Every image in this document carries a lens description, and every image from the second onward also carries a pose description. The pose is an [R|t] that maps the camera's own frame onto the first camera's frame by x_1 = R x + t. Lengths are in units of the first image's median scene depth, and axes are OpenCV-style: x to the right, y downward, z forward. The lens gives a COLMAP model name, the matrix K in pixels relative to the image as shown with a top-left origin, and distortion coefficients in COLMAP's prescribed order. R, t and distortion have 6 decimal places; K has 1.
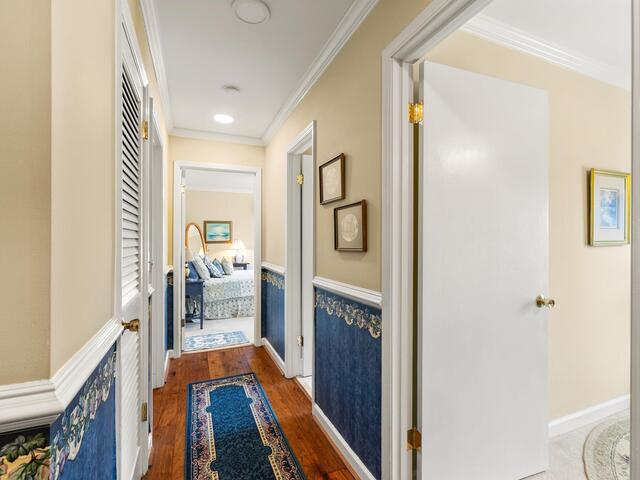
lens RADIAL K [[310.1, 0, 324.2], [0, 310.1, 240.9], [0, 0, 1]] dist [0.001397, 0.000342]
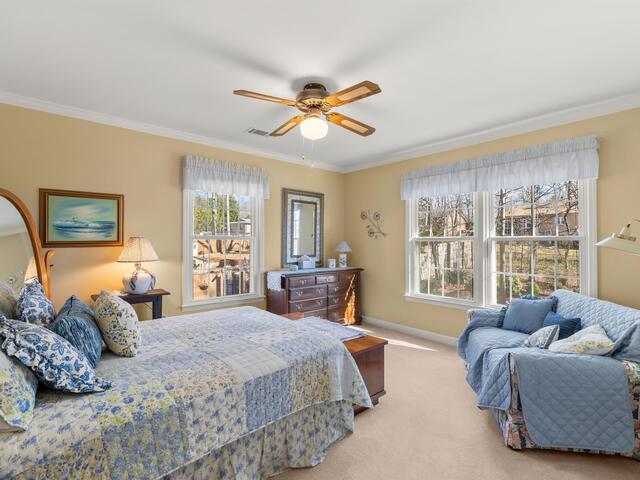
lens RADIAL K [[310.1, 0, 324.2], [0, 310.1, 240.9], [0, 0, 1]] dist [0.001397, 0.000342]
pose [[0.948635, 0.002981, 0.316357, -0.175294], [-0.001549, 0.999987, -0.004778, 0.001203], [-0.316368, 0.004043, 0.948628, 0.522974]]
